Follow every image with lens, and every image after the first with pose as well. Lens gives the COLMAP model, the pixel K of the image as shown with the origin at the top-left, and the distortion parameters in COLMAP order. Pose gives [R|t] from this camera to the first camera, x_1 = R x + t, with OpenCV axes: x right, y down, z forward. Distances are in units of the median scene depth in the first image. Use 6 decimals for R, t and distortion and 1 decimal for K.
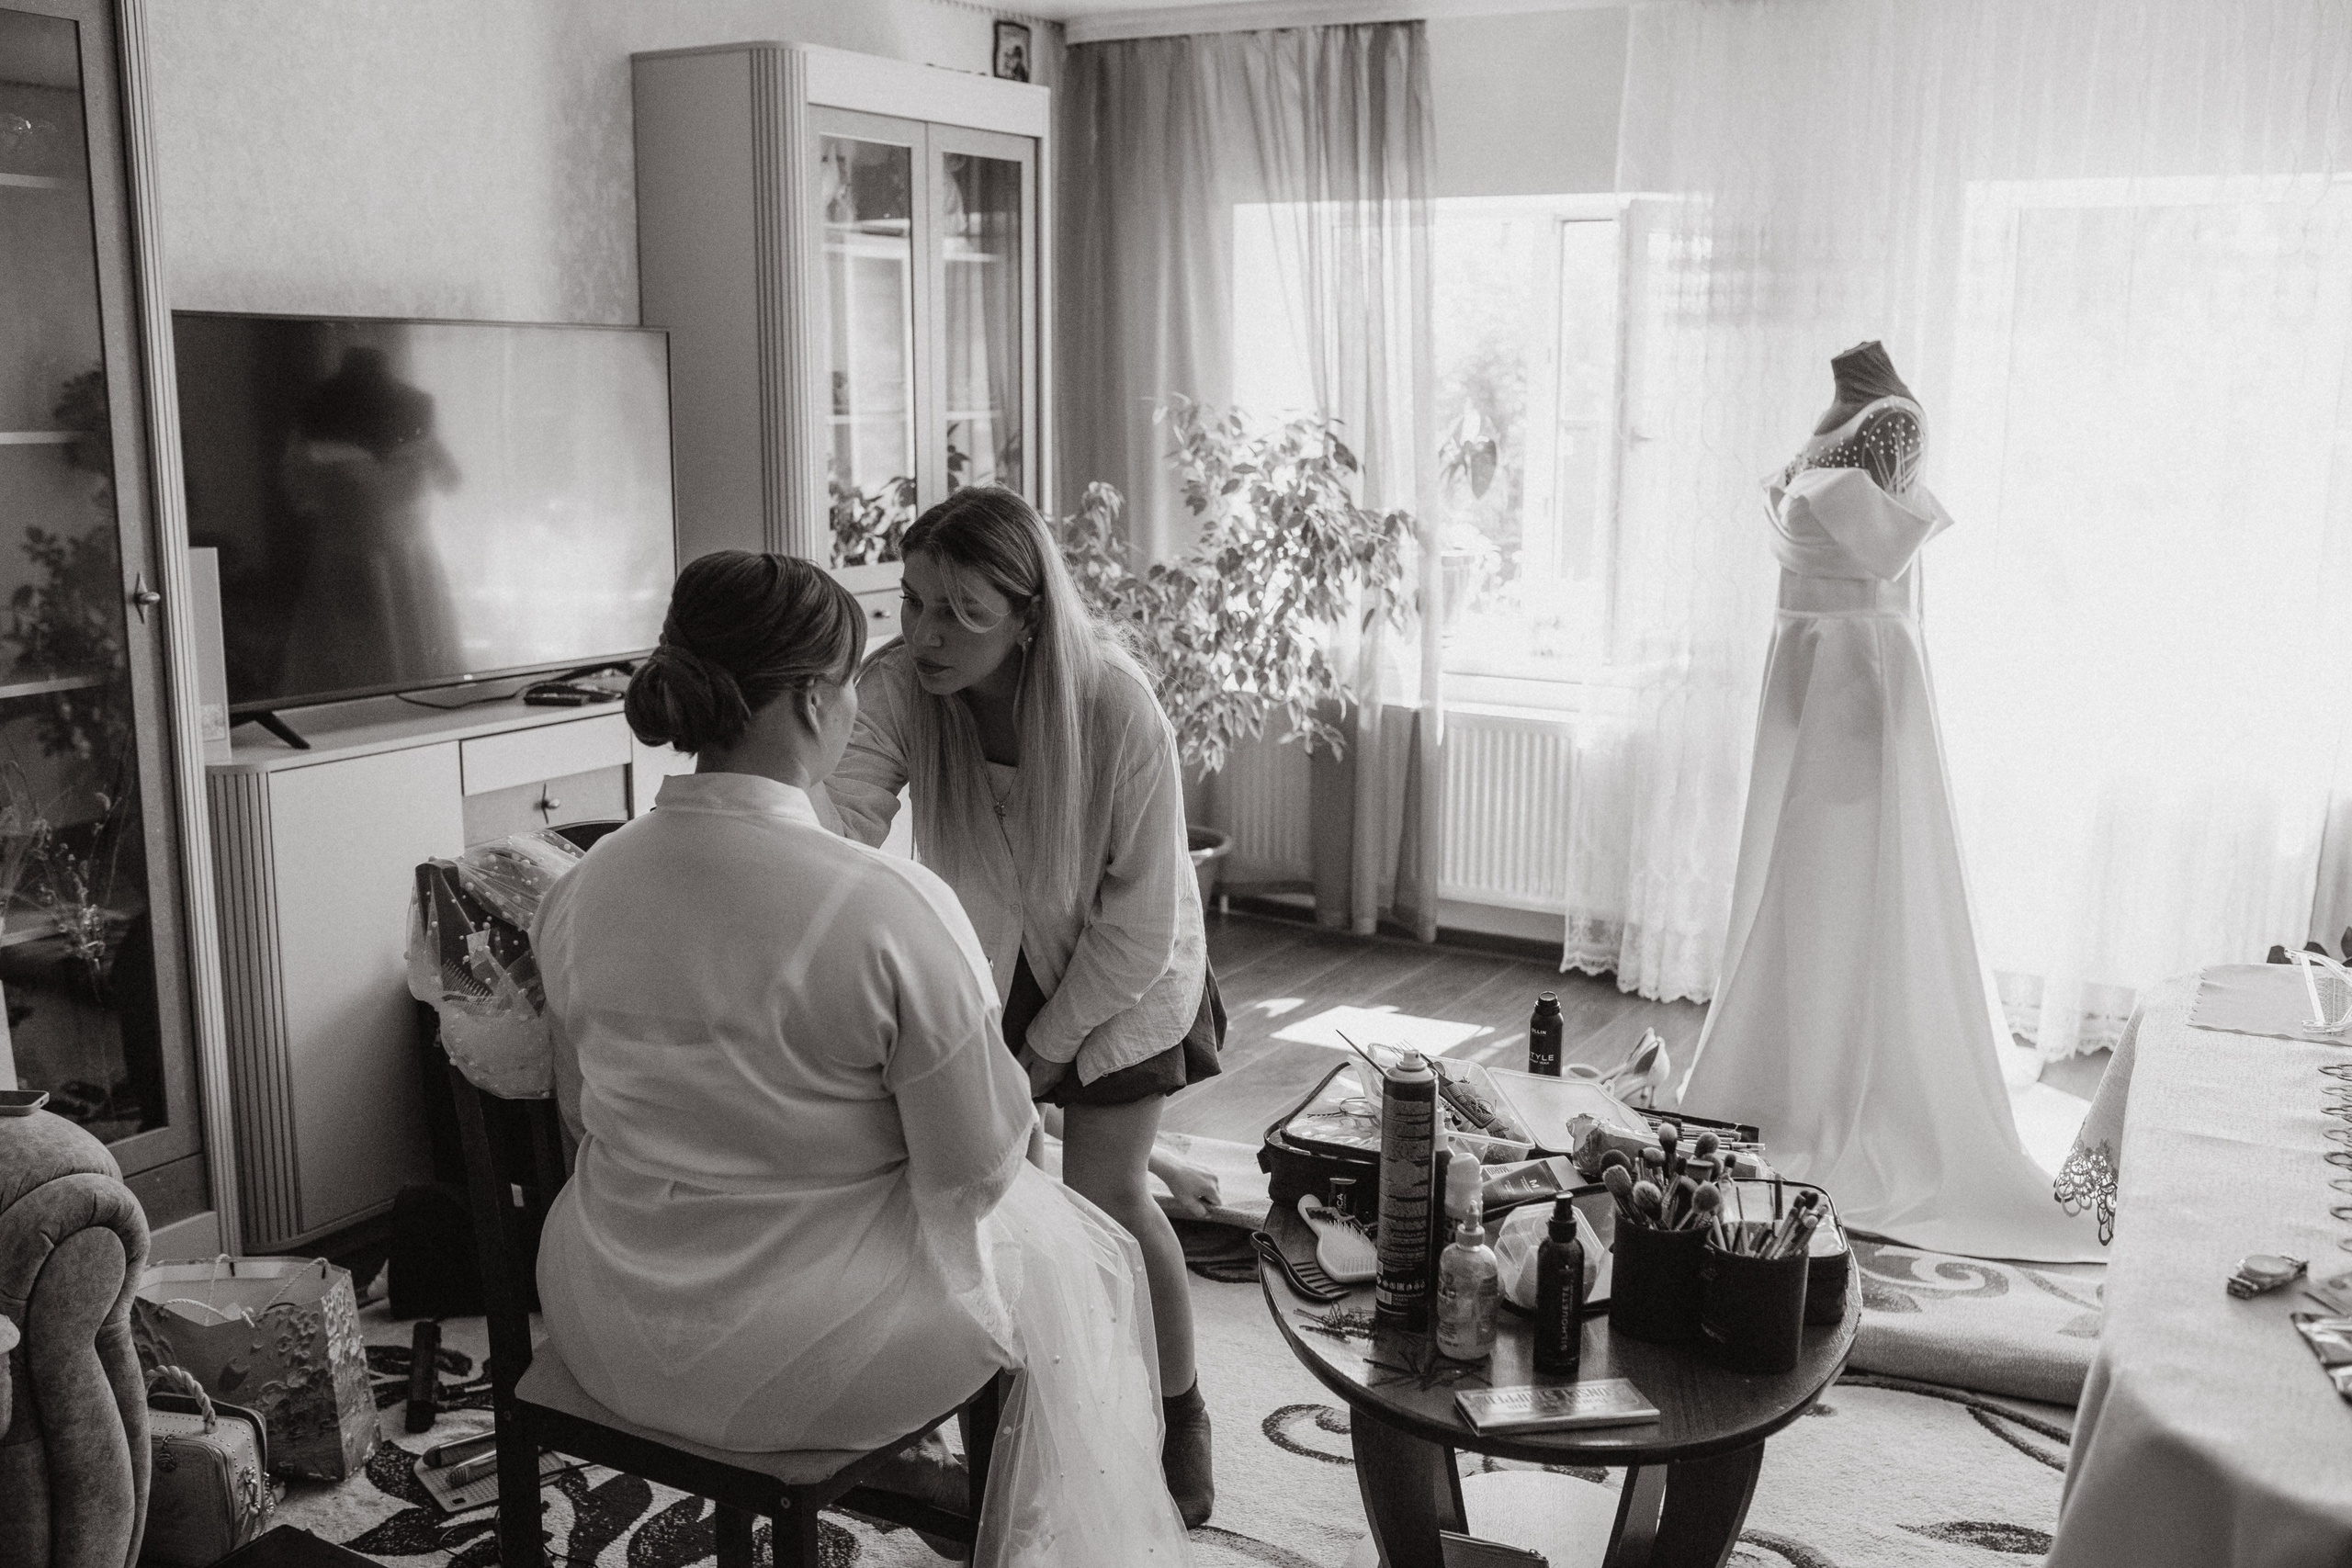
lens RADIAL K [[2327.6, 0, 1176.0], [0, 2327.6, 784.0], [0, 0, 1]] dist [0.249702, -1.357831]
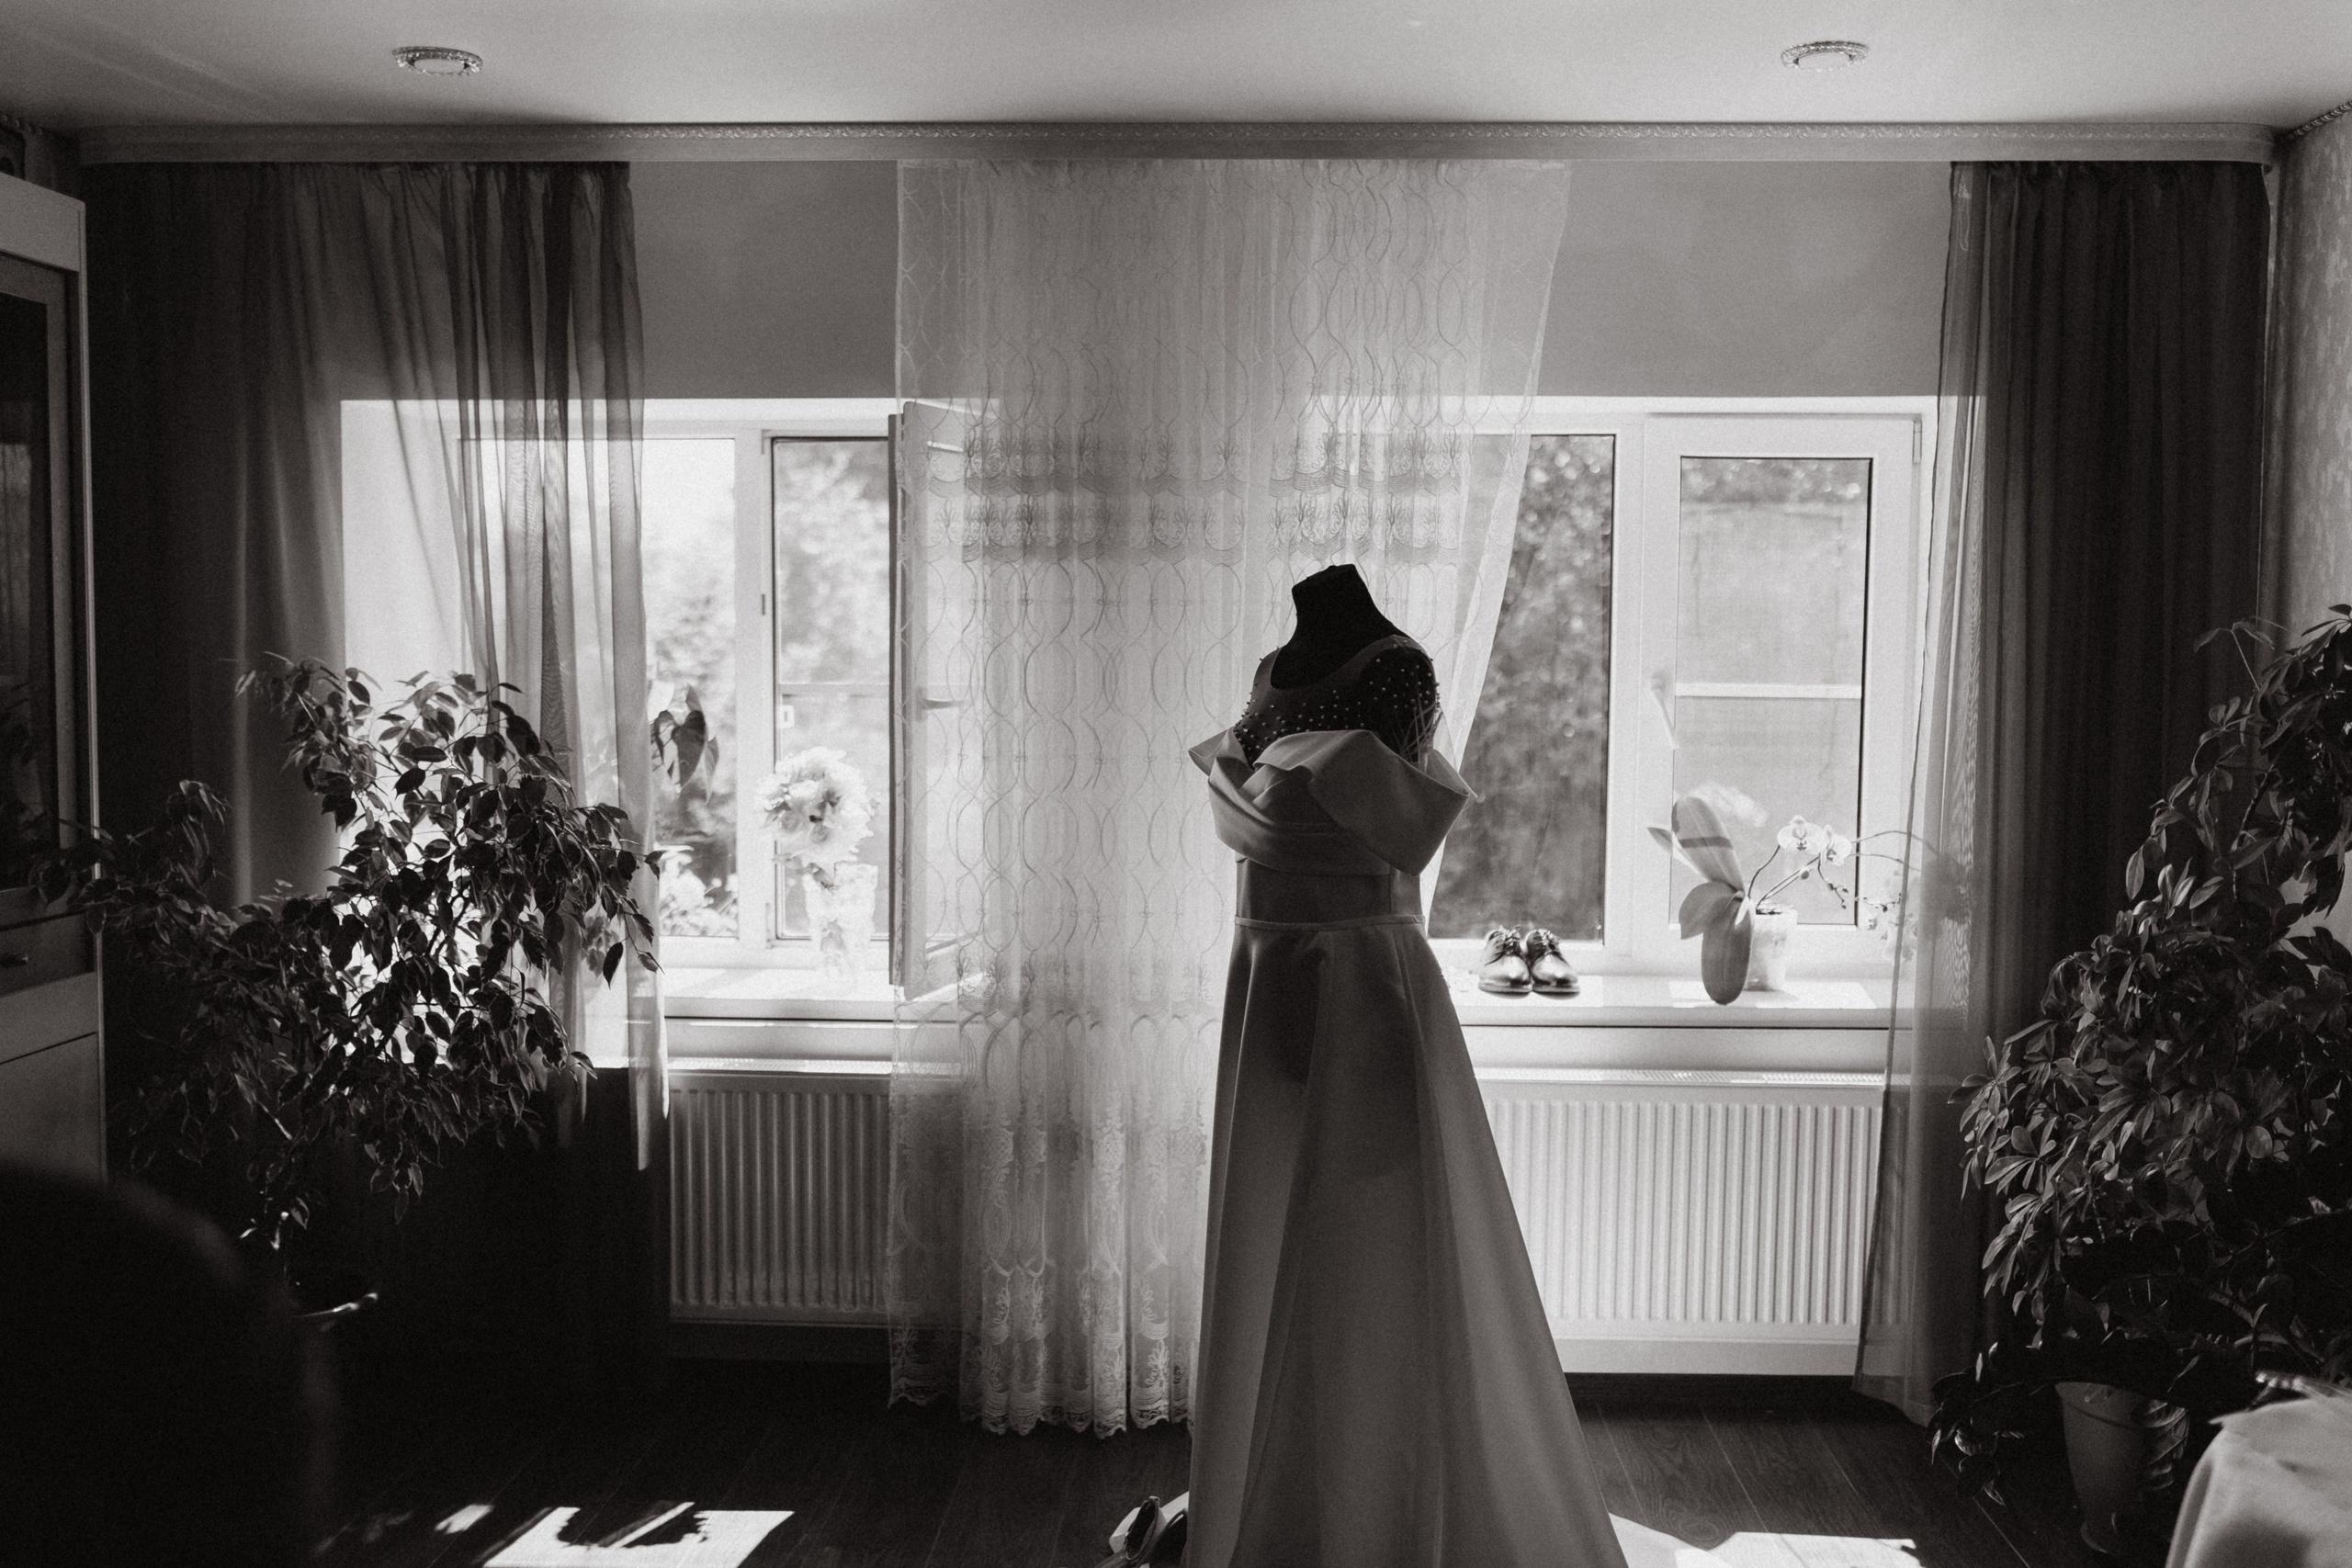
lens RADIAL K [[2244.2, 0, 1176.0], [0, 2244.2, 784.0], [0, 0, 1]] dist [-0.025920, 0.074777]
pose [[0.889458, -0.034236, 0.455732, -0.071189], [0.087484, 0.991504, -0.096260, -0.040631], [-0.448565, 0.125488, 0.884897, 0.302016]]
